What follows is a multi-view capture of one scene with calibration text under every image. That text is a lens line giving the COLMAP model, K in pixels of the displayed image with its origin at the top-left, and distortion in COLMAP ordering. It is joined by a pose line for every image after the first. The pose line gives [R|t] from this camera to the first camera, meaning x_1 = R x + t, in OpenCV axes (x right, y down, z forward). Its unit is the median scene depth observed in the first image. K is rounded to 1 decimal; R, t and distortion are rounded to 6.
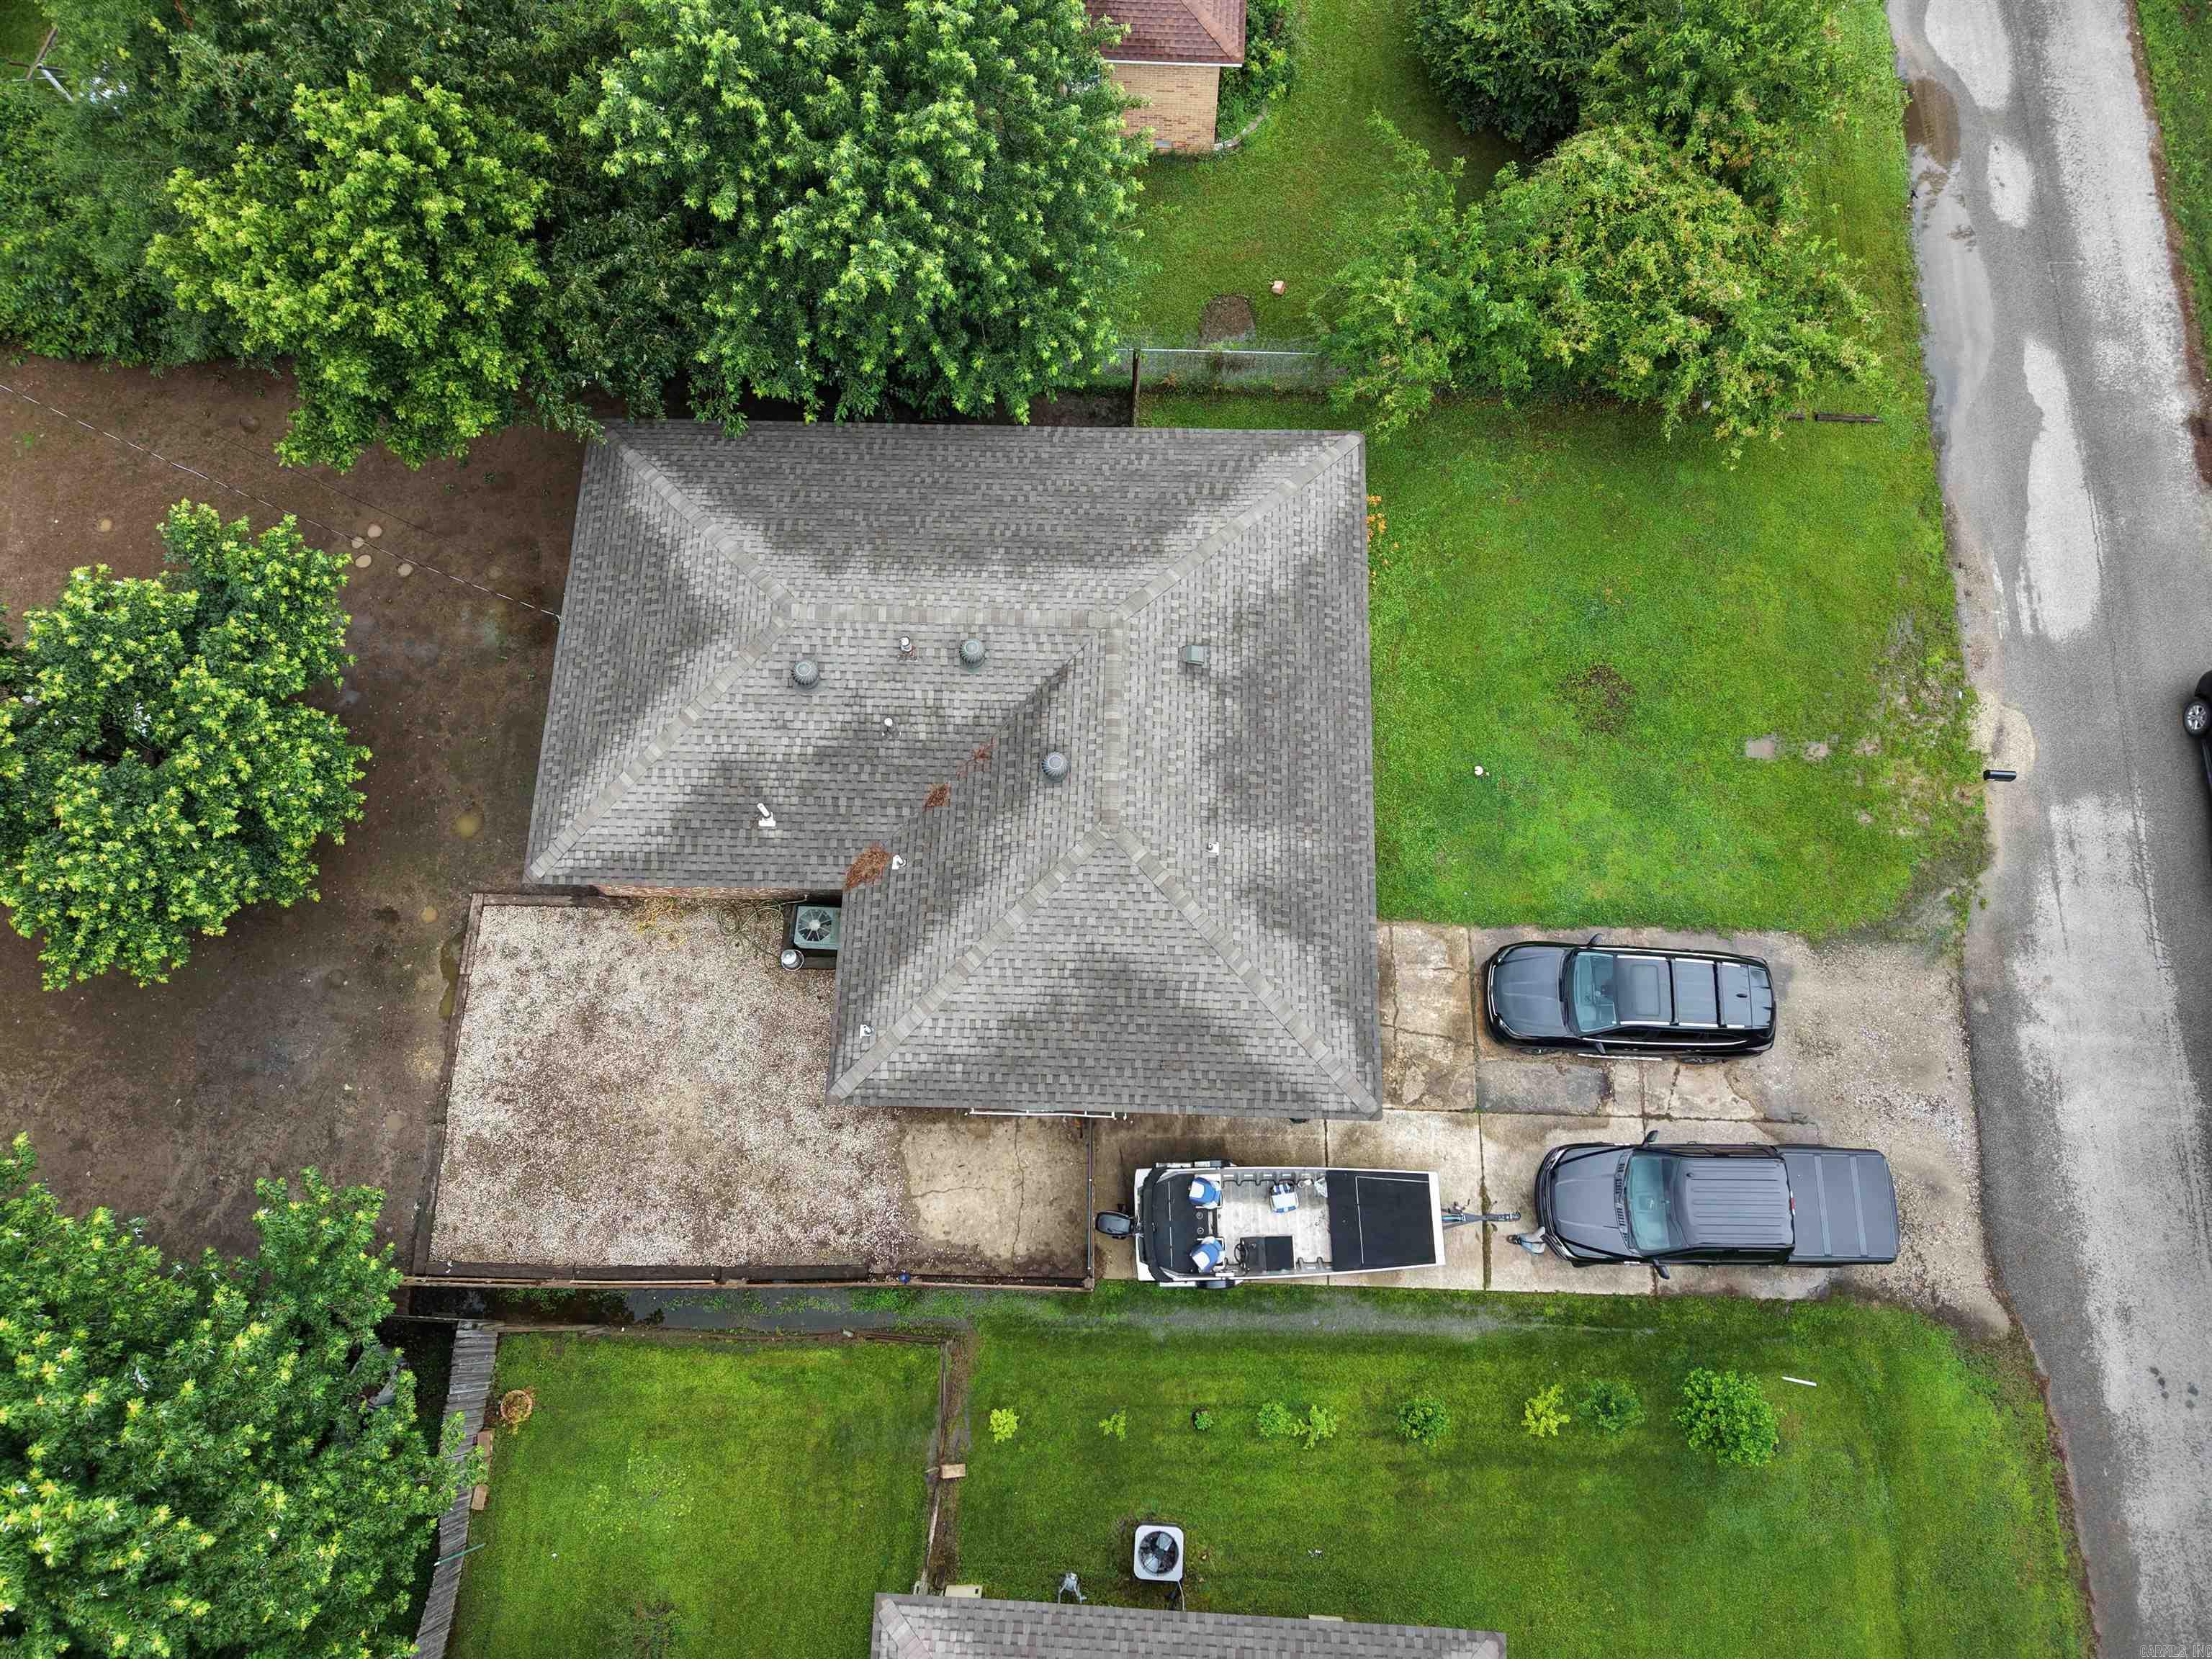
lens RADIAL K [[1494.2, 0, 1106.0], [0, 1494.2, 829.5], [0, 0, 1]] dist [0.028738, -0.036564]
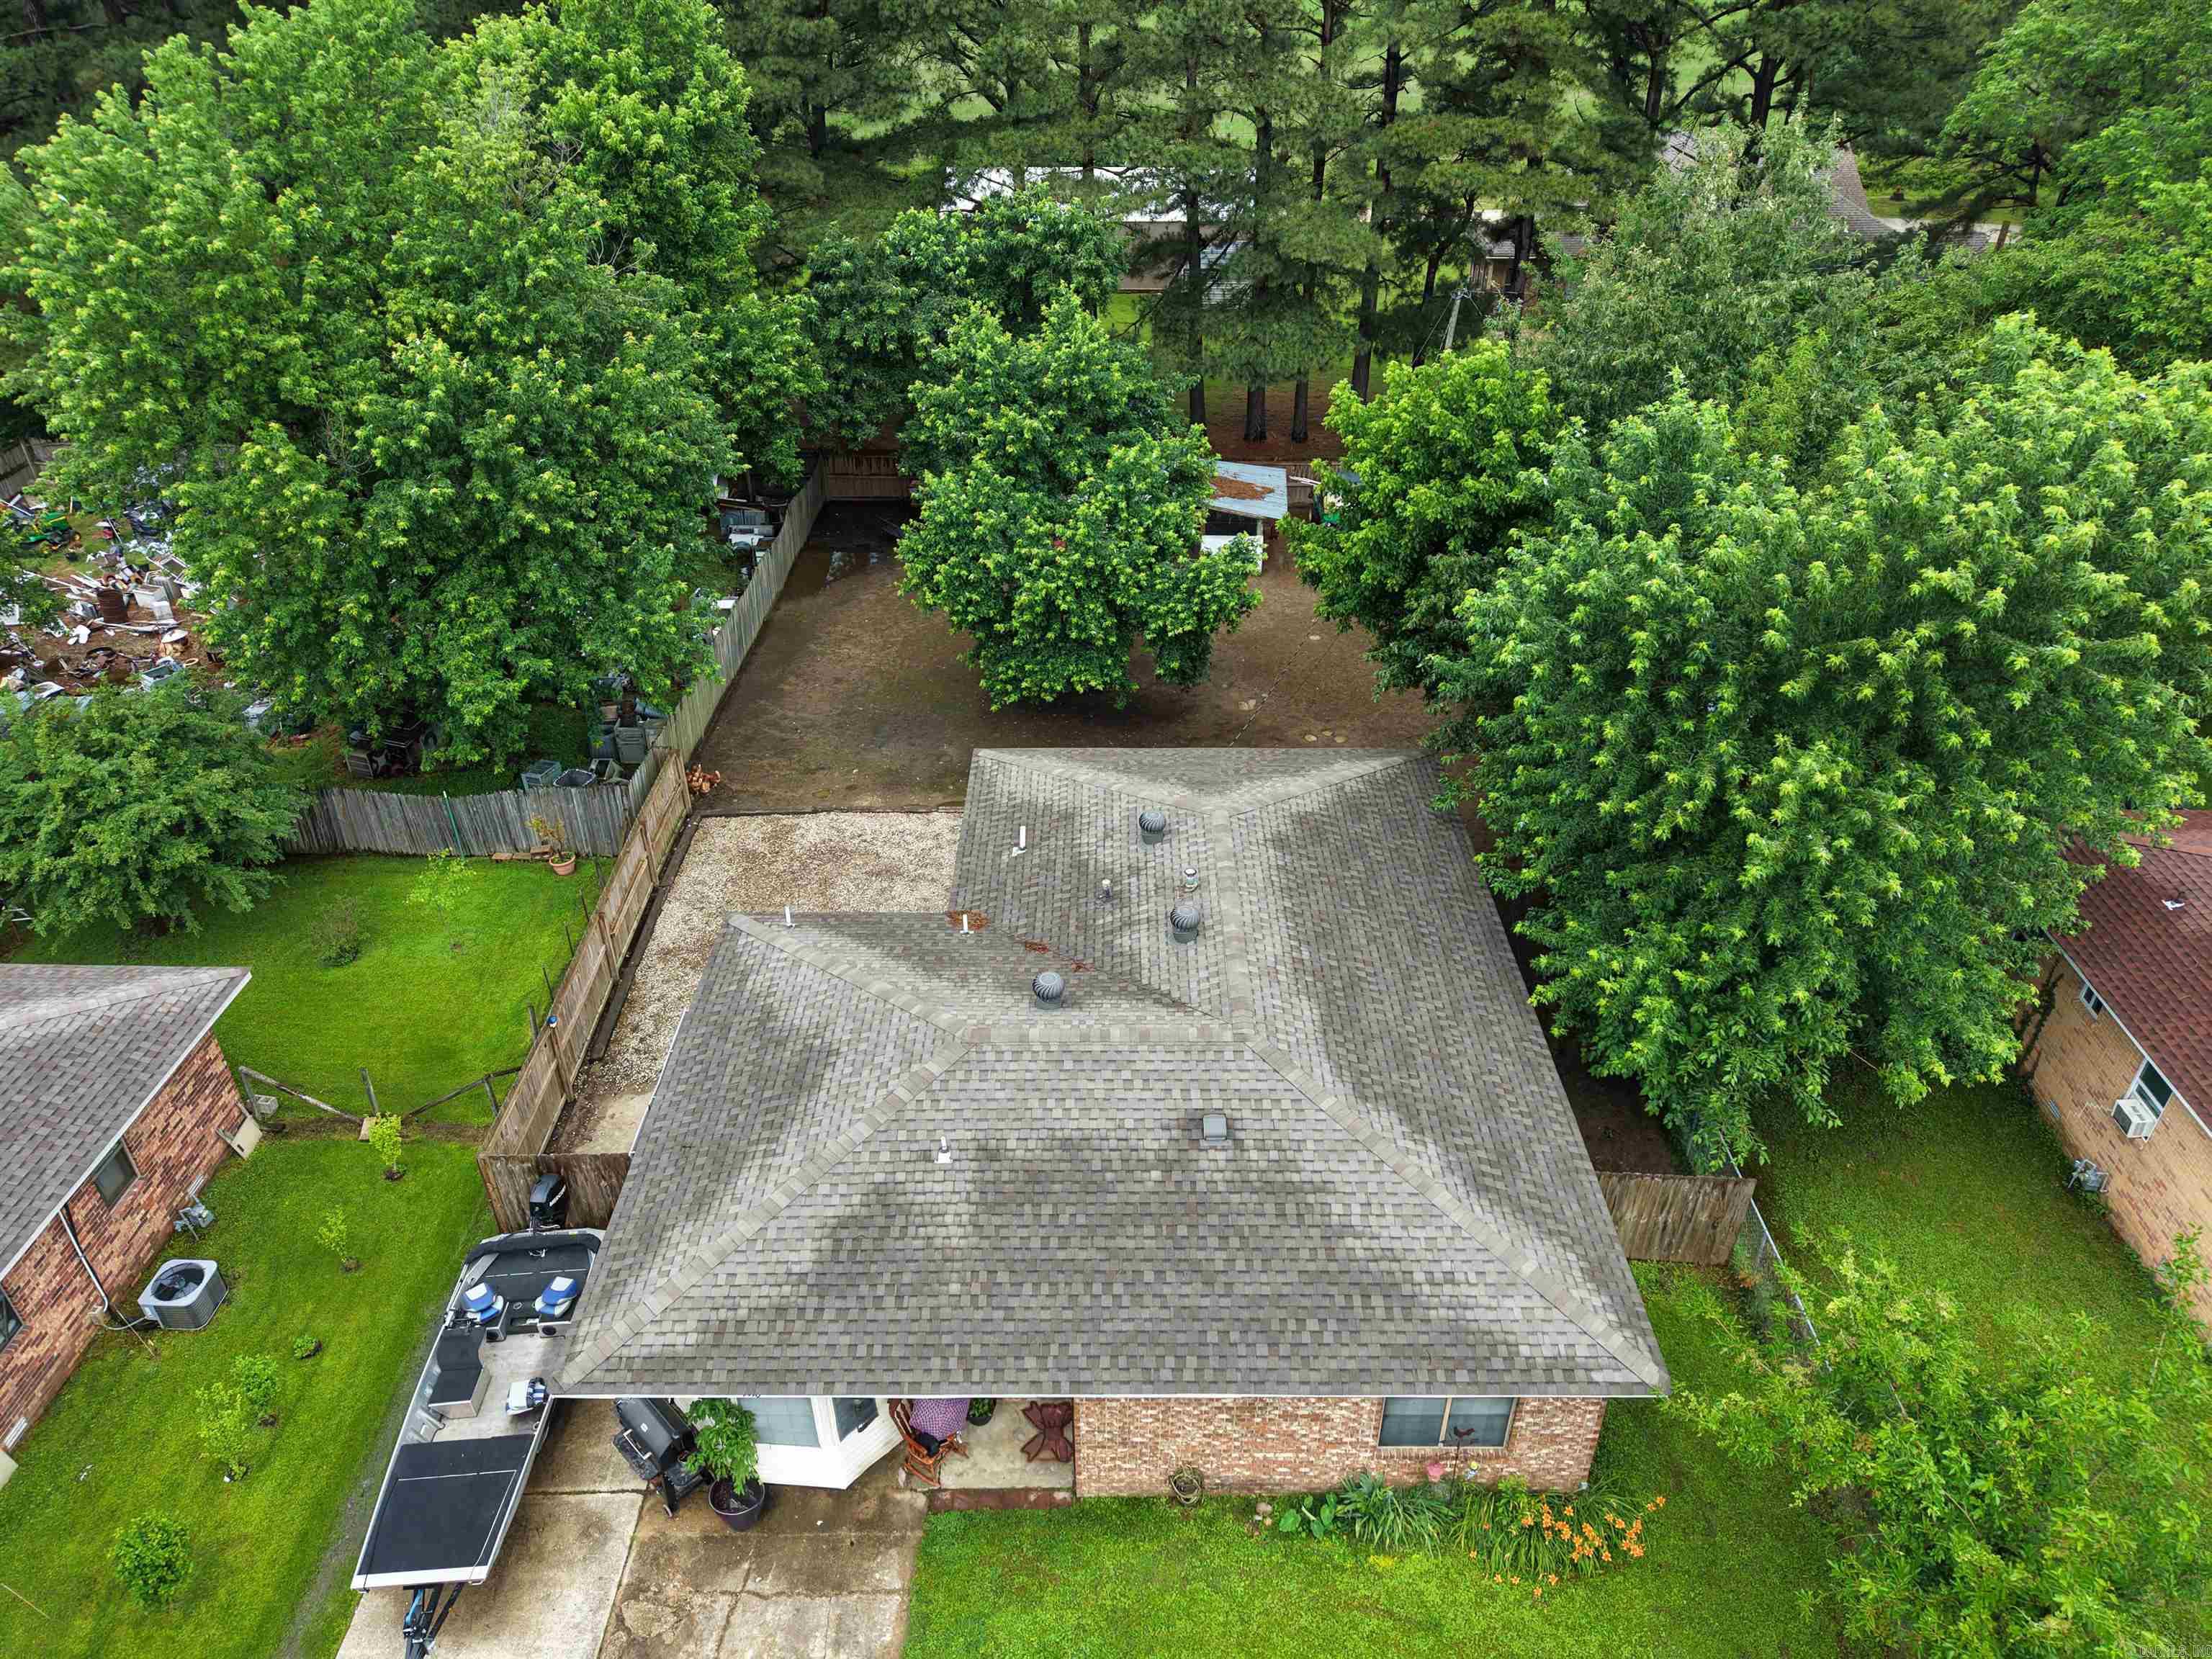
lens RADIAL K [[1455.2, 0, 1106.0], [0, 1455.2, 829.5], [0, 0, 1]] dist [0.006880, 0.000103]
pose [[0.027227, 0.558851, -0.828821, 0.566419], [-0.952967, 0.264876, 0.147294, -0.208141], [0.301850, 0.785829, 0.539778, 0.471180]]
